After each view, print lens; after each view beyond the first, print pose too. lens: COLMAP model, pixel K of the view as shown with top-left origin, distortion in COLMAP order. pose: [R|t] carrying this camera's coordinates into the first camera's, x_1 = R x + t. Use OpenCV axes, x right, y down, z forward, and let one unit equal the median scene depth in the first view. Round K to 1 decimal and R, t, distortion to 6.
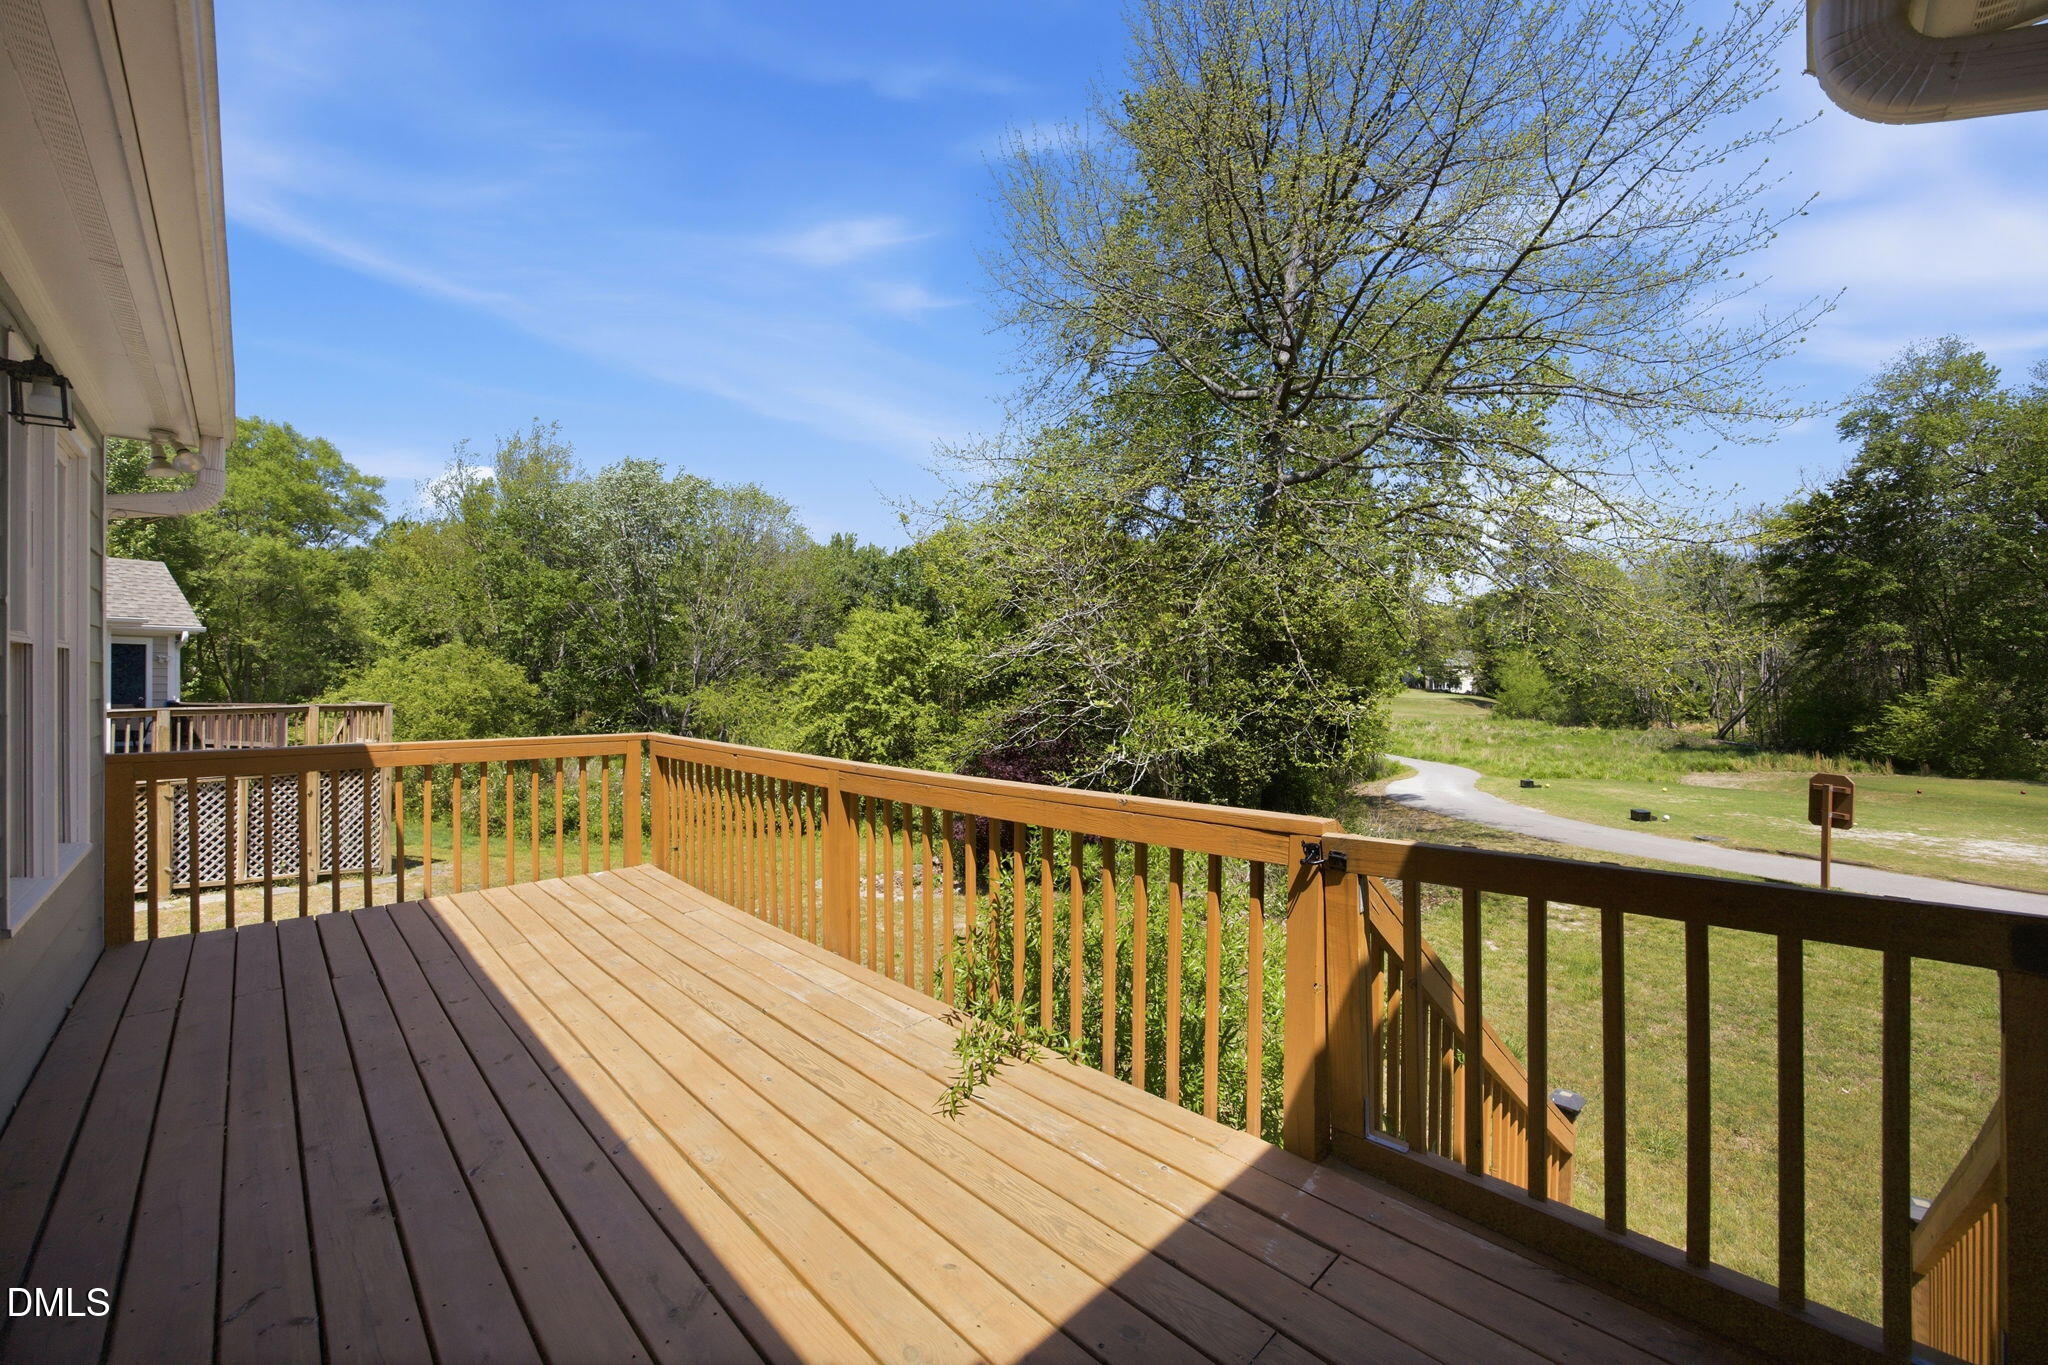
lens RADIAL K [[785.6, 0, 1041.9], [0, 785.6, 684.0], [0, 0, 1]] dist [-0.008457, 0.000971]
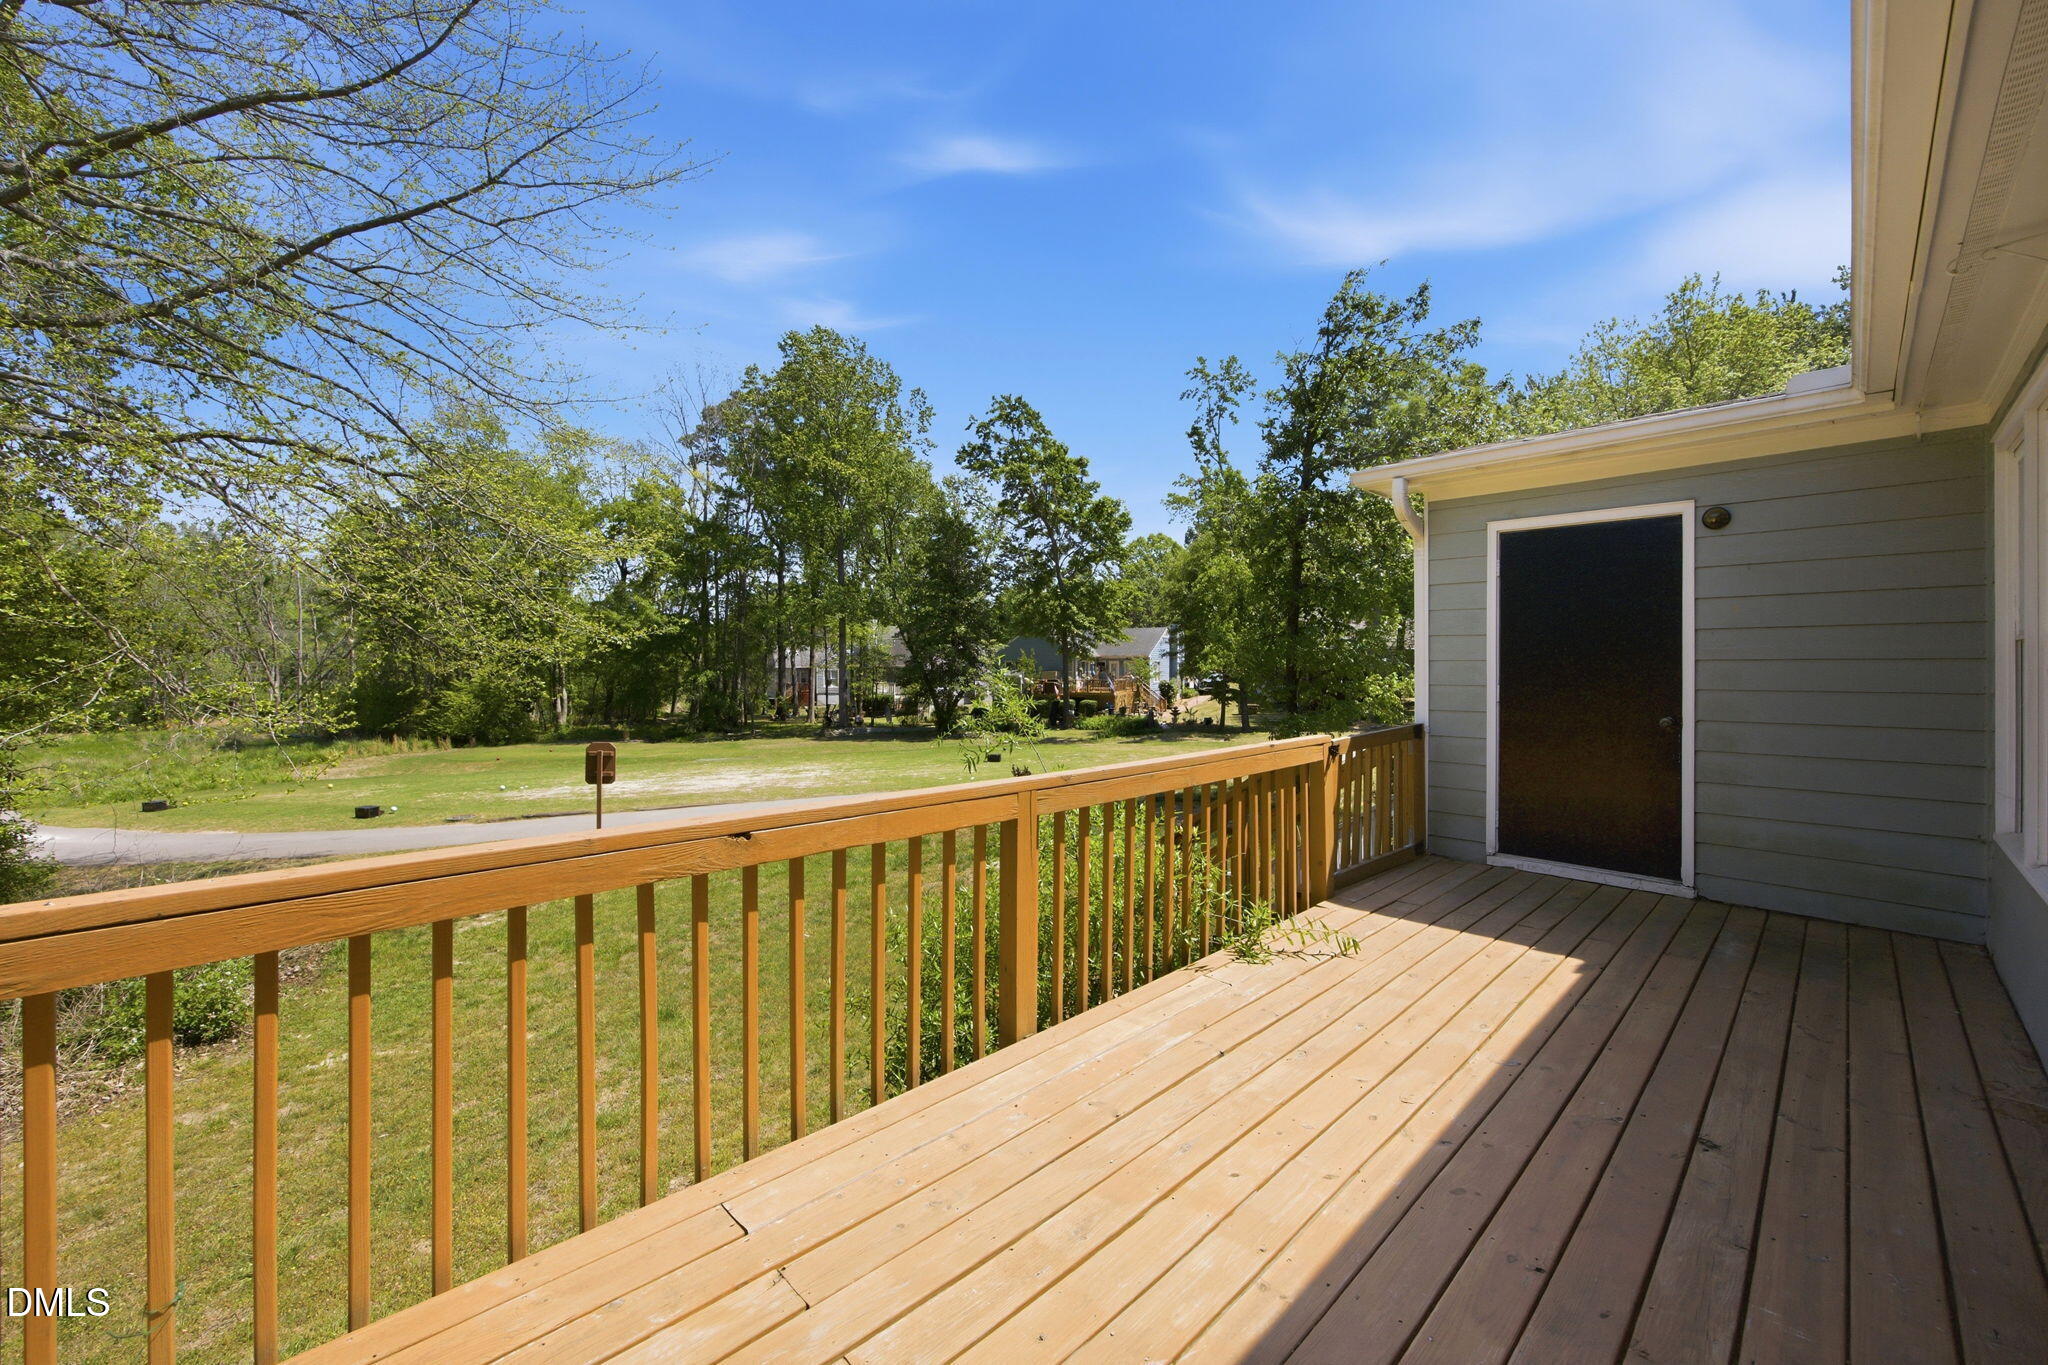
lens RADIAL K [[785.6, 0, 1041.7], [0, 785.6, 671.6], [0, 0, 1]] dist [-0.008457, 0.000971]
pose [[0.025240, -0.002063, 0.999679, -1.012888], [0.004244, 0.999989, 0.001956, -0.003815], [-0.999672, 0.004193, 0.025248, 0.976764]]
